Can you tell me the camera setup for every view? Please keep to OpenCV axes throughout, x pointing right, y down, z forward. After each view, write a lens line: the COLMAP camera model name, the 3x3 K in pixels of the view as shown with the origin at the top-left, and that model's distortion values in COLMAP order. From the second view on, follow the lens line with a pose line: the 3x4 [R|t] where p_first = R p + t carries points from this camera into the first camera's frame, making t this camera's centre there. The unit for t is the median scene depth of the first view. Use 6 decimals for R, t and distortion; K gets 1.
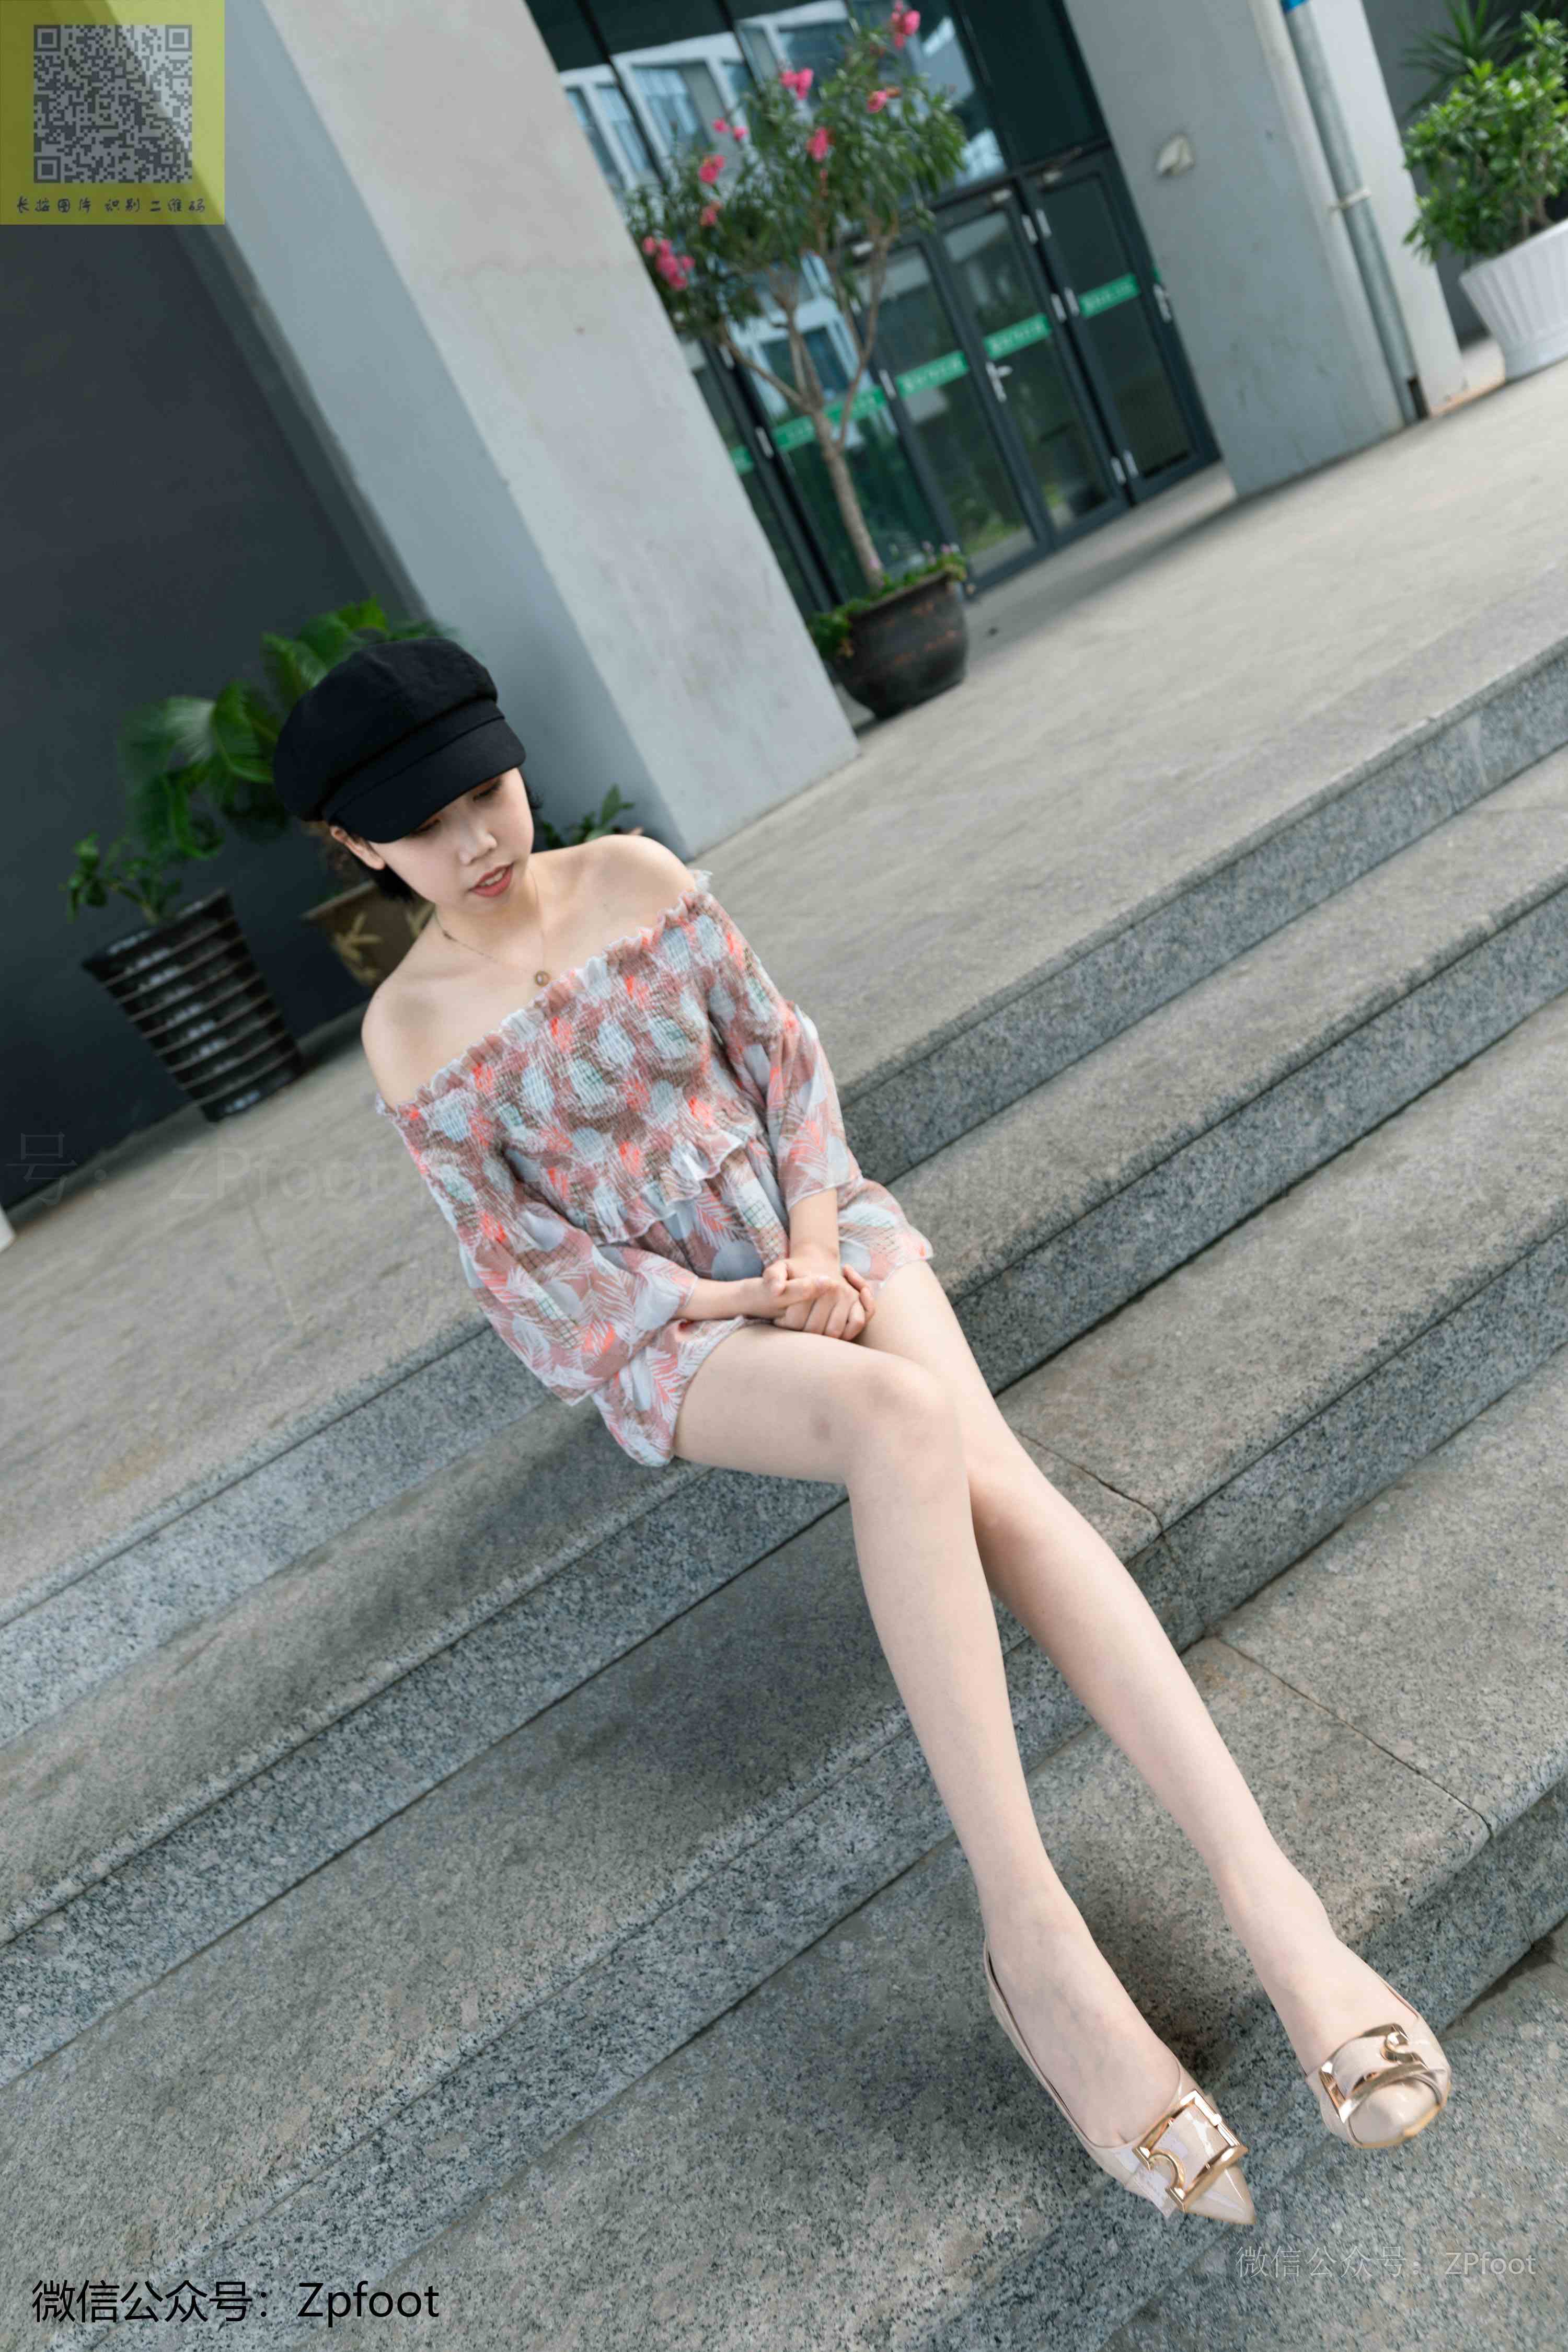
lens RADIAL K [[1521.6, 0, 770.4], [0, 1521.6, 1168.2], [0, 0, 1]] dist [0.007177, -0.002144]
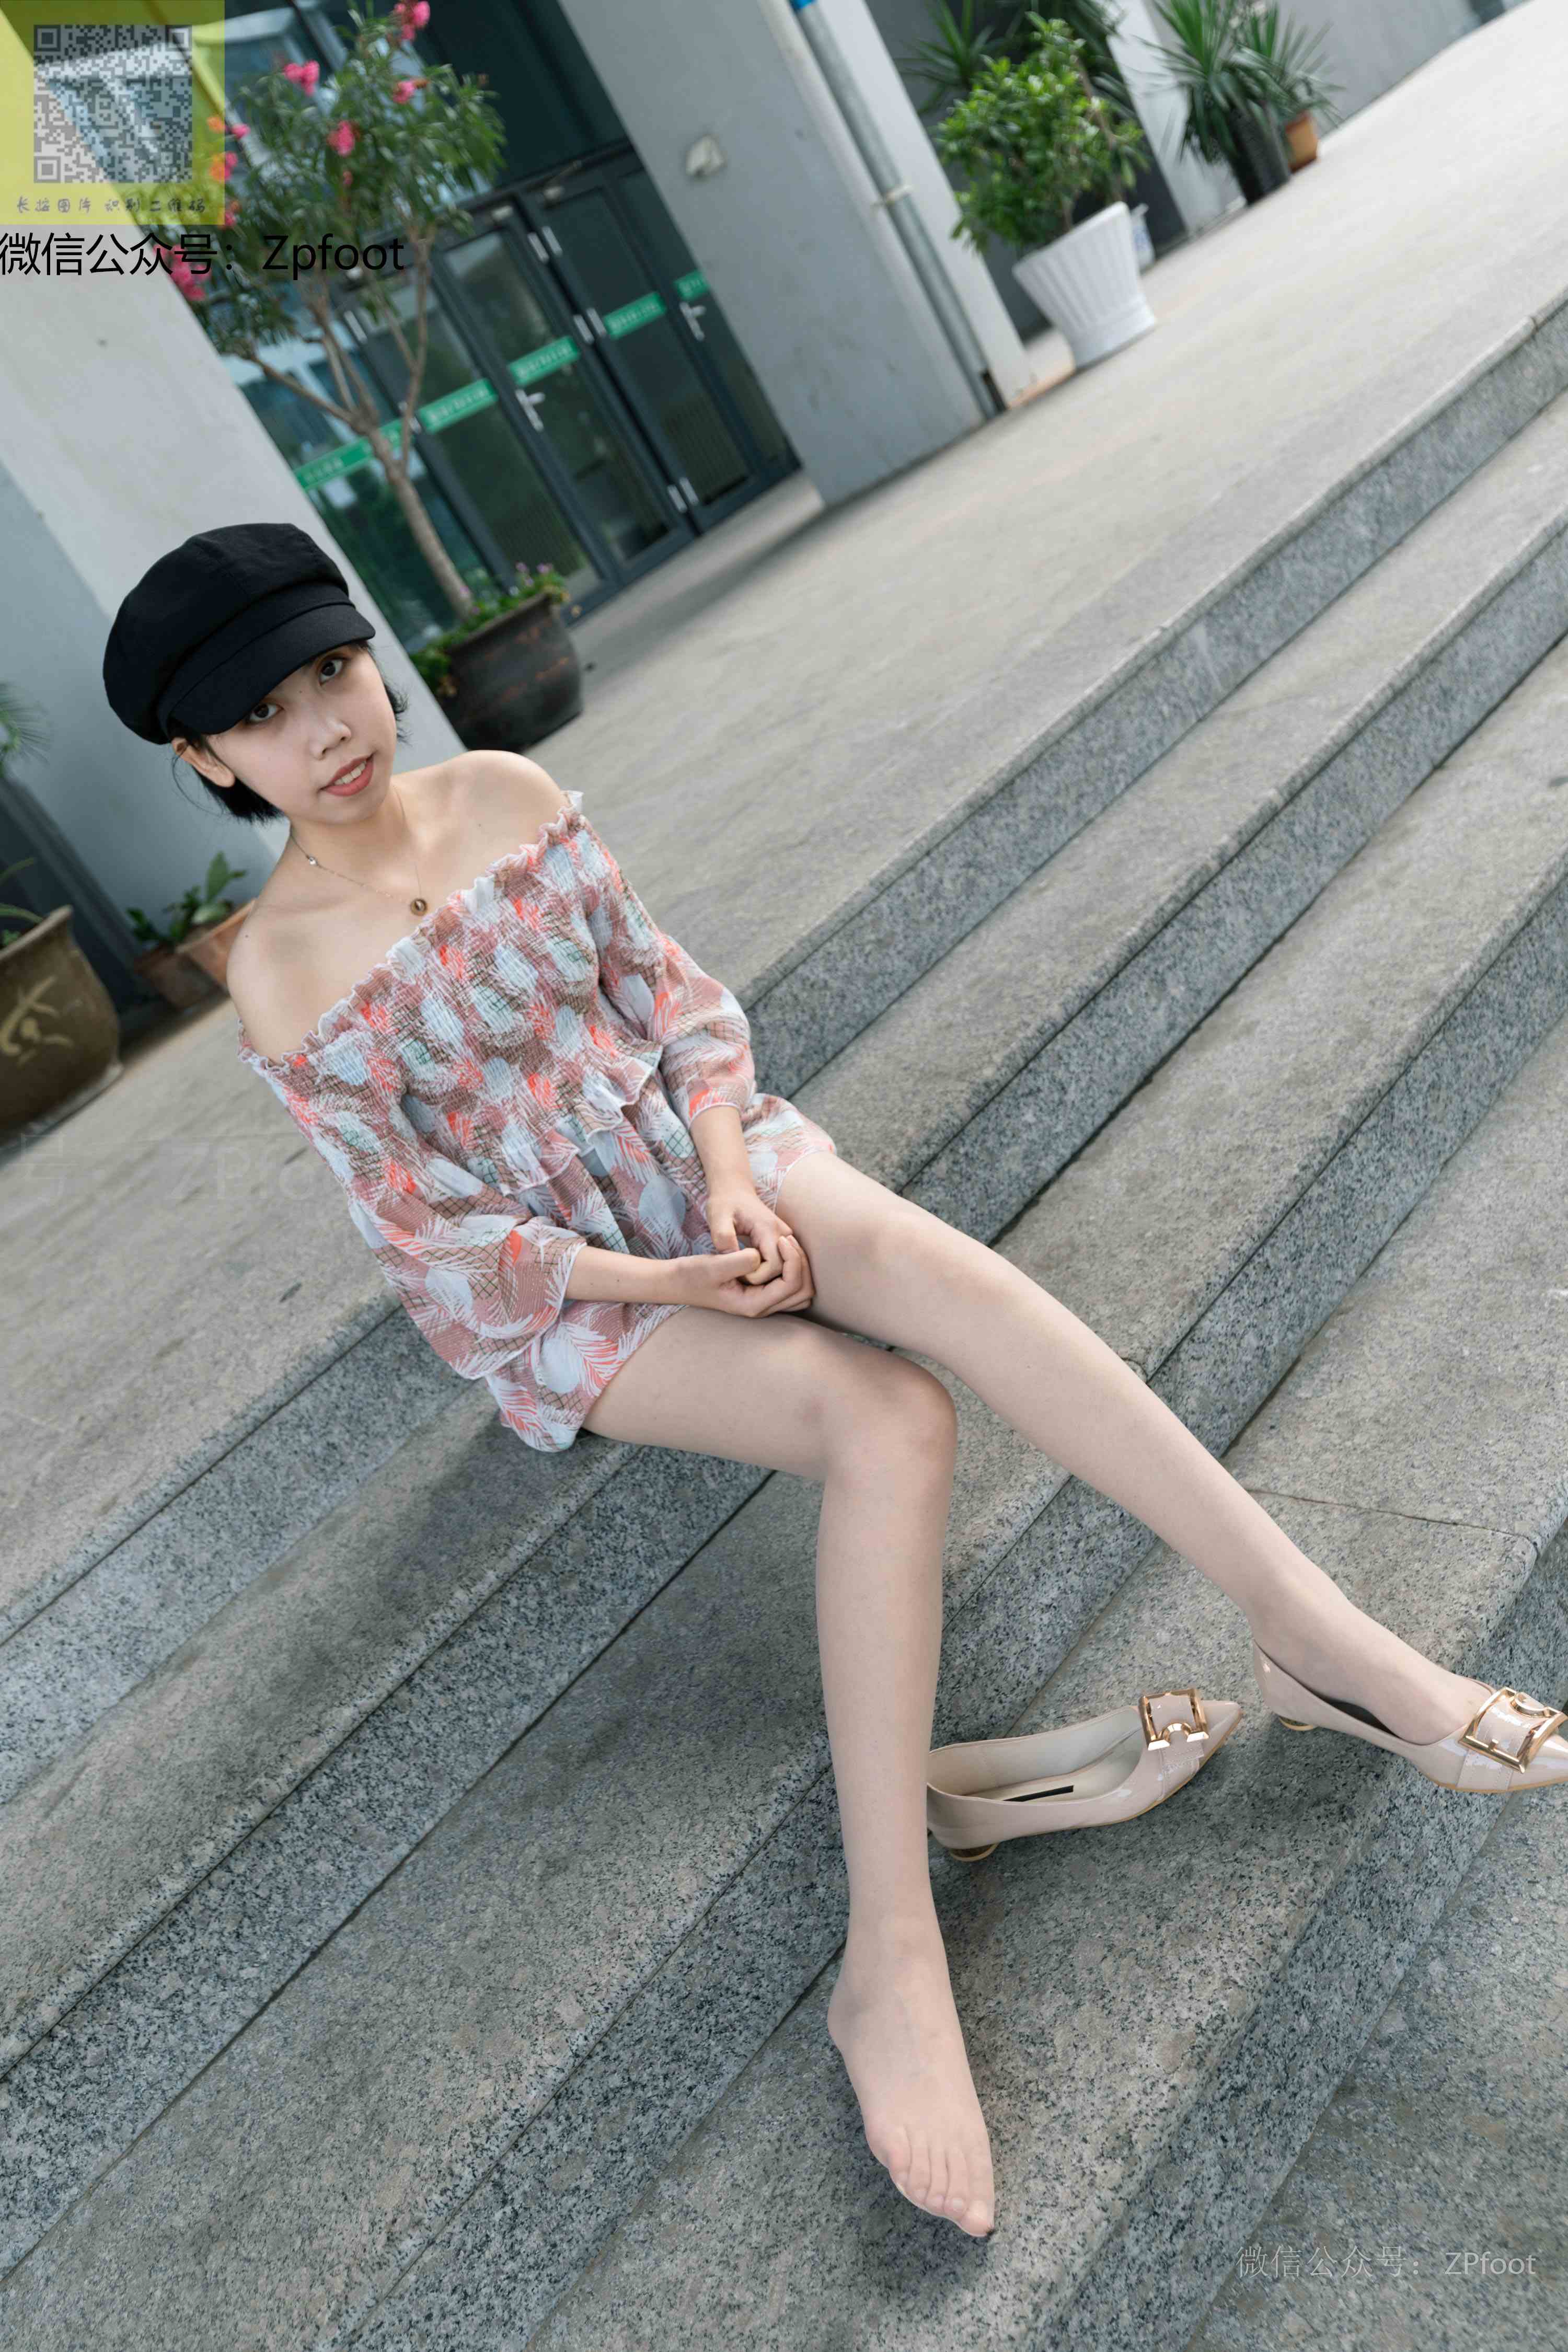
lens RADIAL K [[1815.8, 0, 776.1], [0, 1815.8, 1170.7], [0, 0, 1]] dist [0.003097, -0.002162]
pose [[0.959641, -0.150222, 0.237744, -0.209230], [0.171450, 0.982619, -0.071166, 0.137093], [-0.222921, 0.109055, 0.968717, -0.080153]]
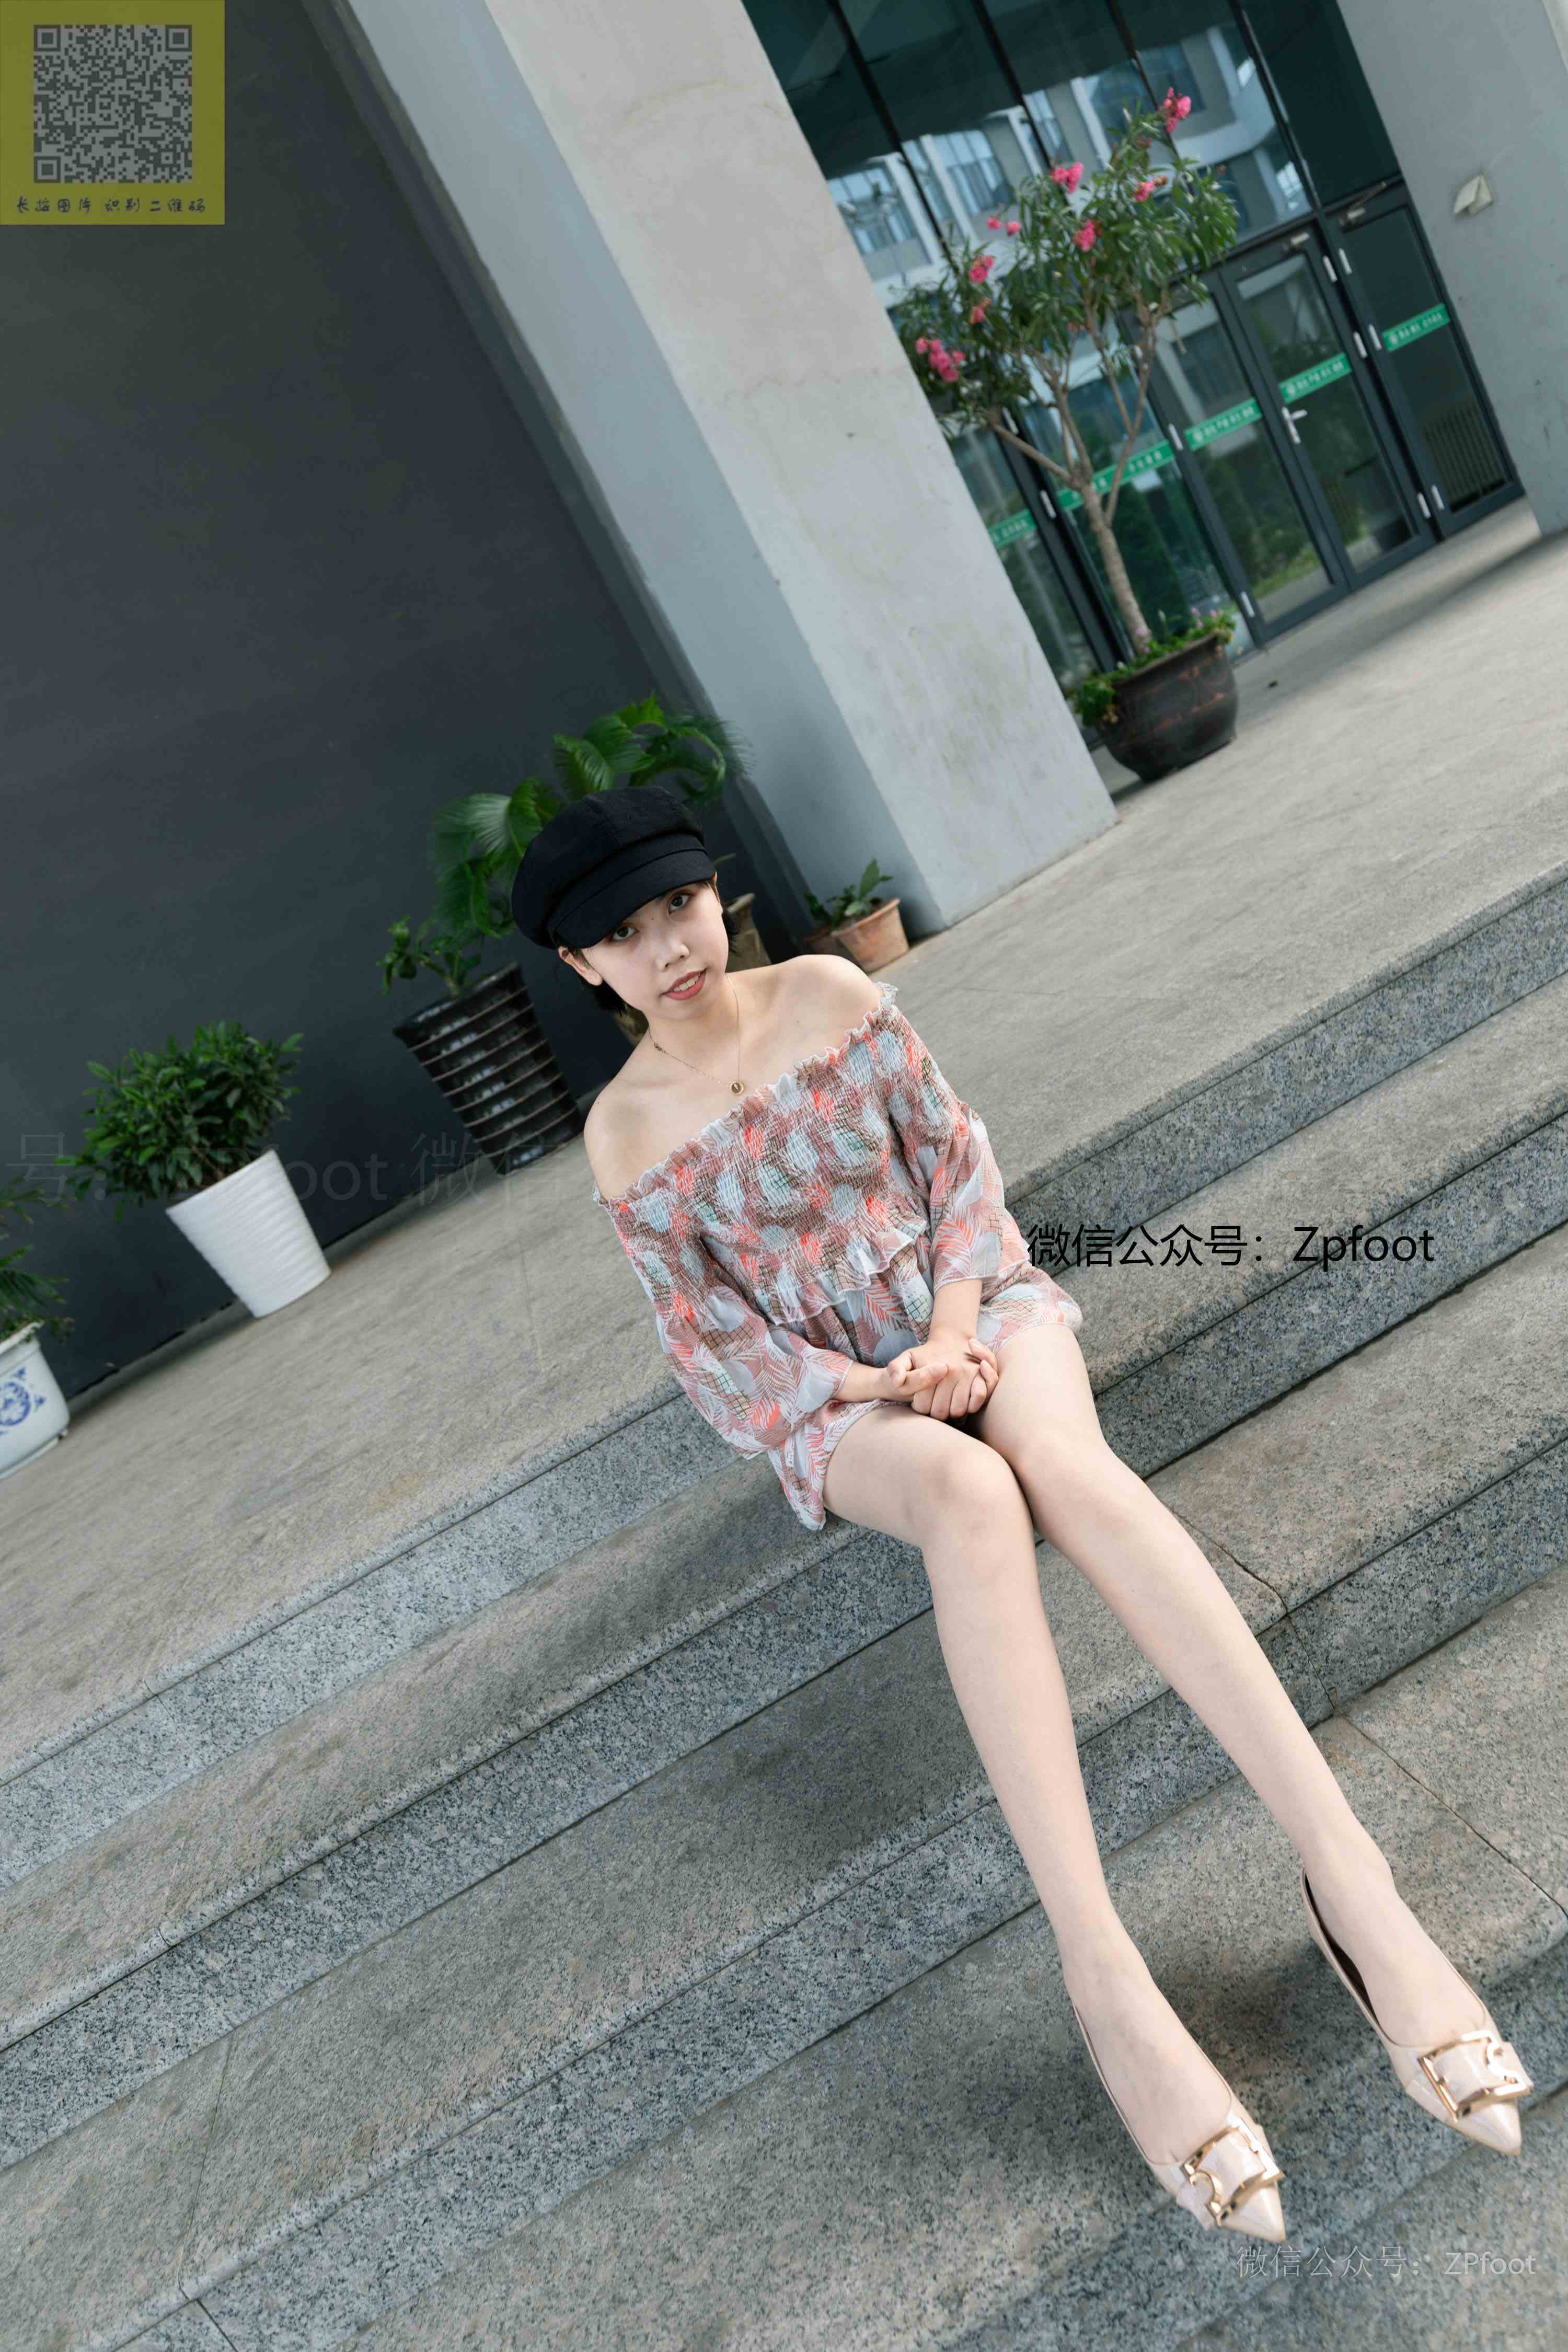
lens RADIAL K [[1521.6, 0, 770.4], [0, 1521.6, 1168.2], [0, 0, 1]] dist [0.007177, -0.002144]
pose [[0.981560, 0.018874, -0.190221, 0.091625], [-0.023727, 0.999448, -0.023267, -0.035542], [0.189676, 0.027351, 0.981466, -0.112957]]
